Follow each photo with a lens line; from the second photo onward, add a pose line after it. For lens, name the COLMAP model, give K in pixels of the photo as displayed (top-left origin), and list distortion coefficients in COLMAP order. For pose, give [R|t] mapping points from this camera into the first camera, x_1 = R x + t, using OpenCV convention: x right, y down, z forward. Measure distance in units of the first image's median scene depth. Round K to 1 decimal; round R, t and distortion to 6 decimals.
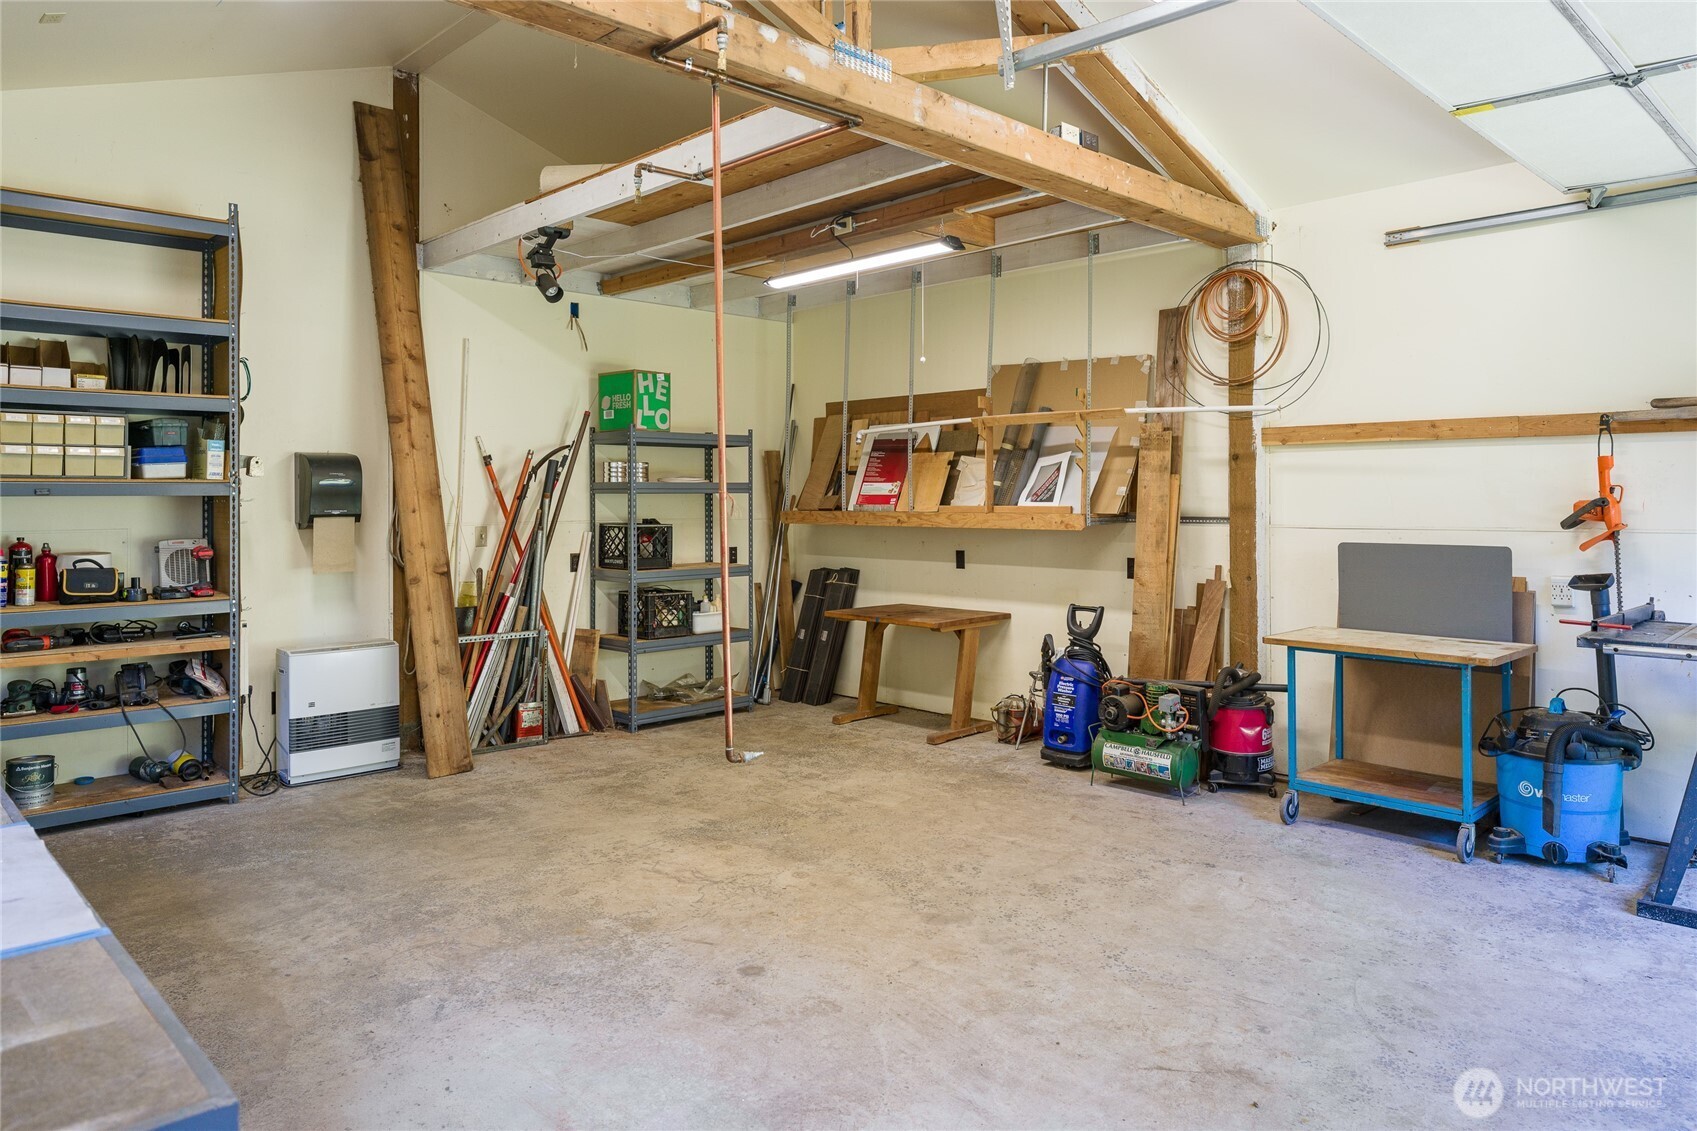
lens RADIAL K [[1109.1, 0, 851.6], [0, 1109.1, 557.6], [0, 0, 1]] dist [0.000524, 0.001692]
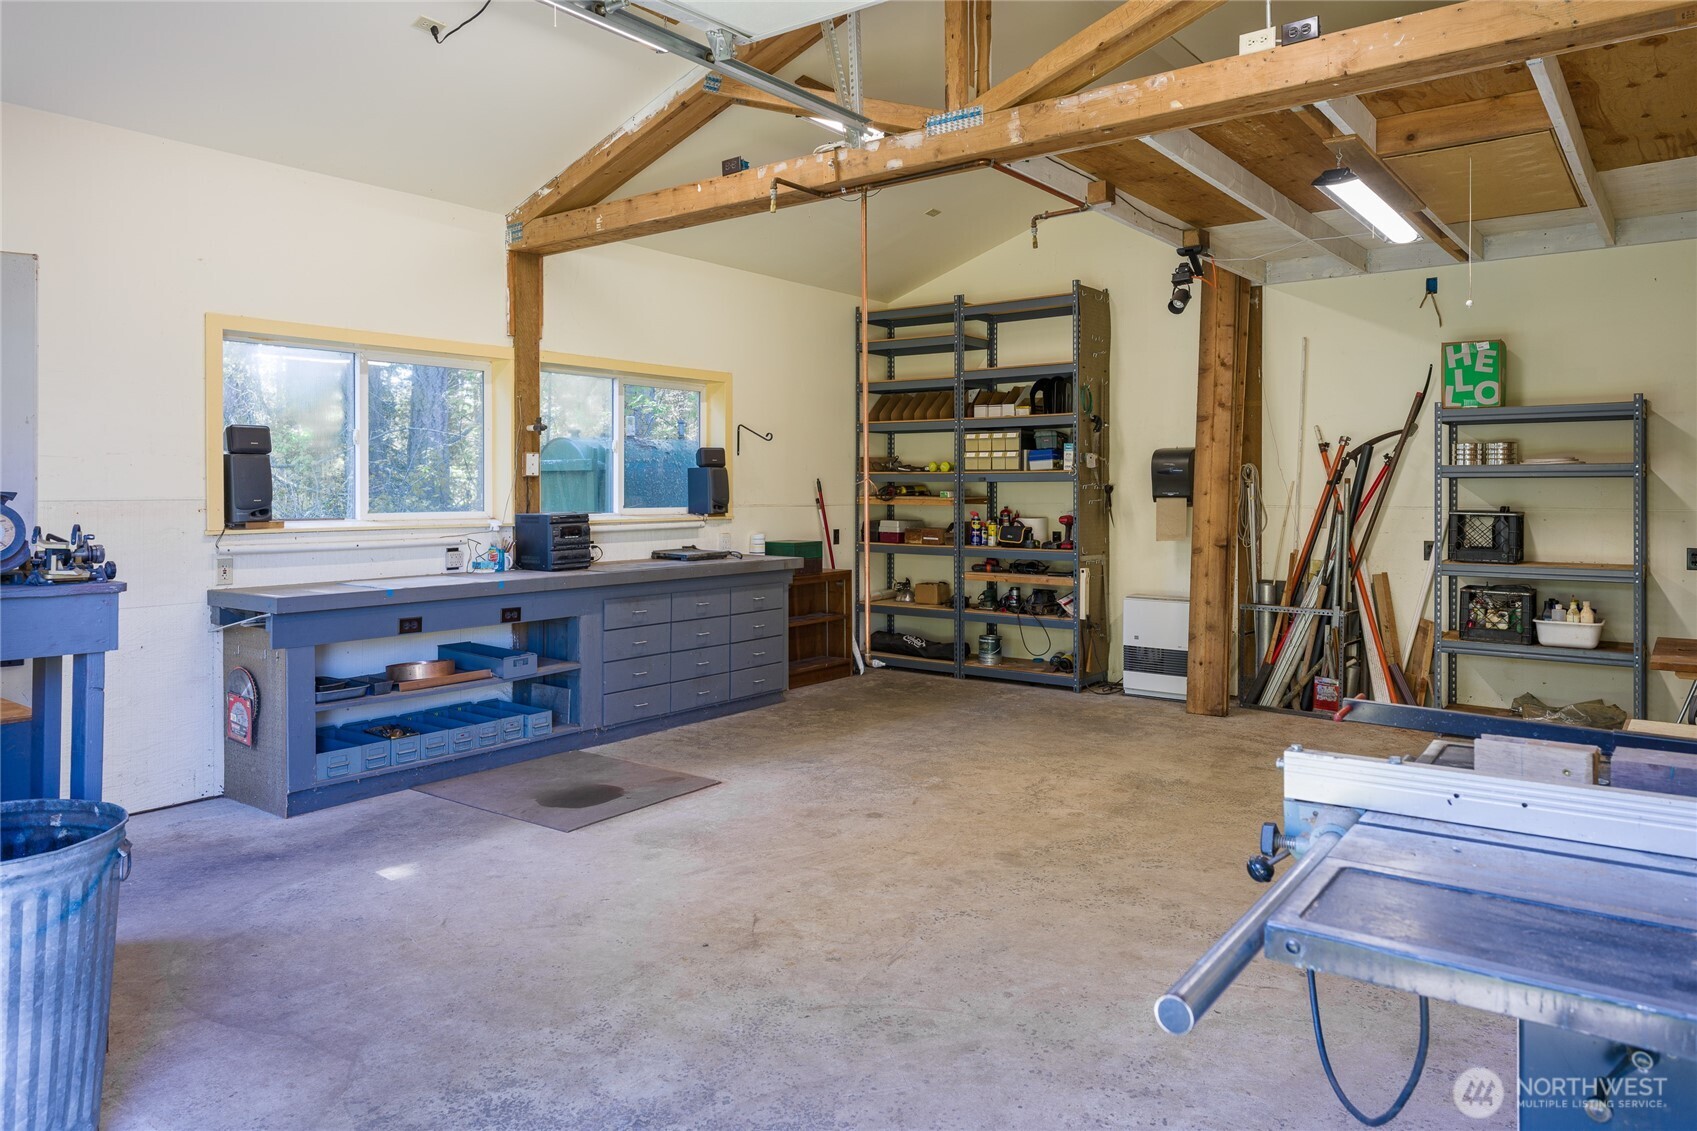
lens RADIAL K [[1109.1, 0, 844.7], [0, 1109.1, 558.4], [0, 0, 1]] dist [0.000524, 0.001692]
pose [[0.147778, 0.064194, -0.986935, 1.108033], [-0.055373, 0.996863, 0.056549, -0.026354], [0.987469, 0.046293, 0.150869, 0.639135]]
